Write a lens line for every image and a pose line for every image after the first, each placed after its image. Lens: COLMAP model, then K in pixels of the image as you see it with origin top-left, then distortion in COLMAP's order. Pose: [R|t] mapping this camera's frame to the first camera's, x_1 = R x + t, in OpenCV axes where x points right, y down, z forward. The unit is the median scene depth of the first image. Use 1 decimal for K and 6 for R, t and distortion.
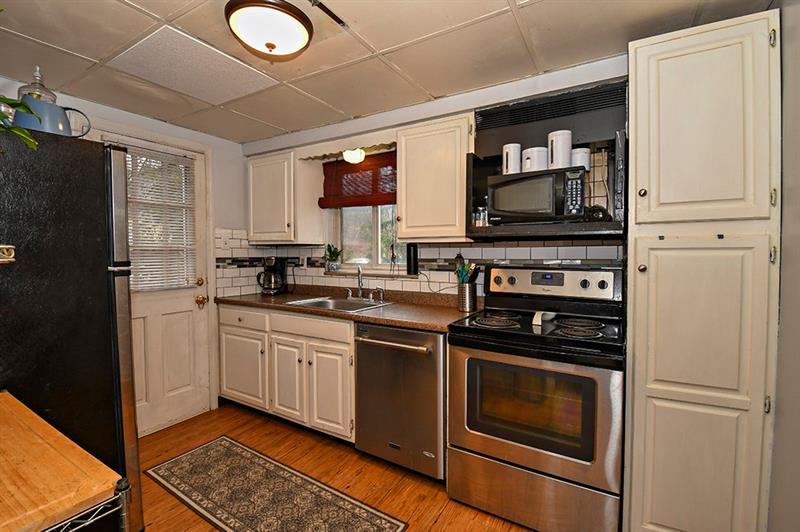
lens RADIAL K [[350.1, 0, 407.2], [0, 350.1, 263.5], [0, 0, 1]] dist [0.002704, -0.008644]
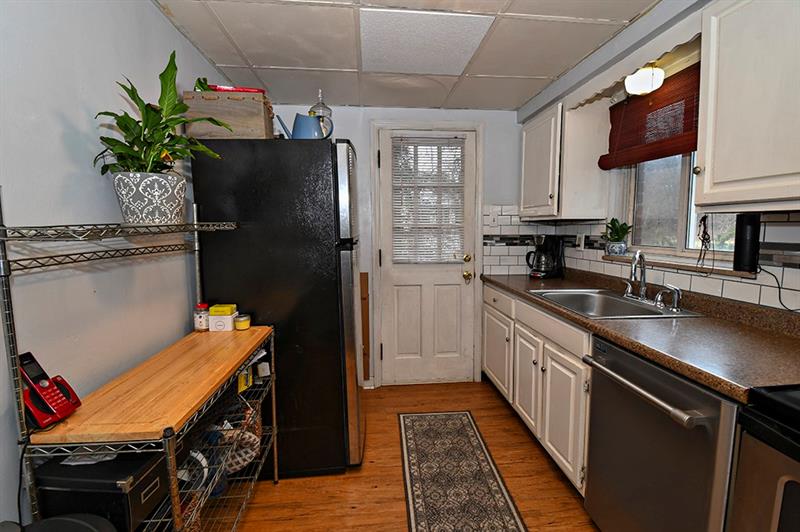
lens RADIAL K [[350.1, 0, 400.2], [0, 350.1, 262.0], [0, 0, 1]] dist [0.002704, -0.008644]
pose [[0.584833, 0.074969, -0.807682, 0.148121], [-0.023112, 0.996856, 0.075793, -0.011728], [0.810824, -0.025659, 0.584727, 0.261684]]
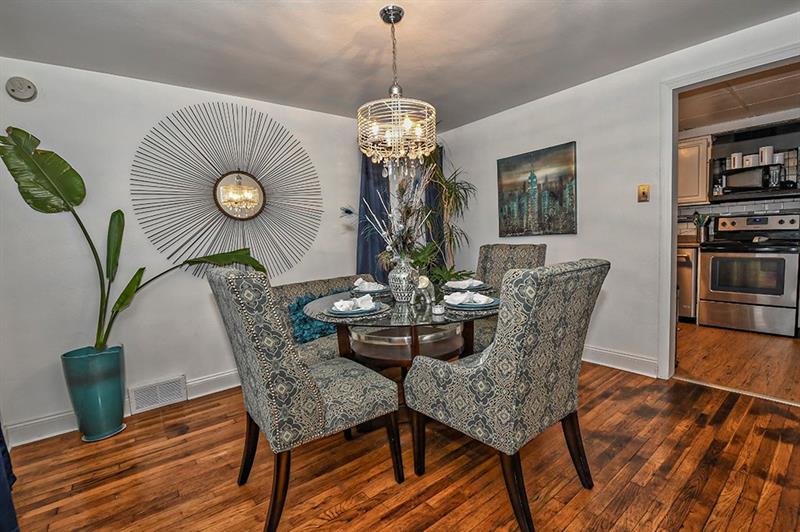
lens RADIAL K [[383.4, 0, 403.7], [0, 383.4, 264.8], [0, 0, 1]] dist [-0.020506, 0.000659]
pose [[0.940243, -0.009485, -0.340373, -0.555312], [0.024443, 0.998913, 0.039686, 0.120747], [0.339627, -0.045634, 0.939453, -1.235790]]
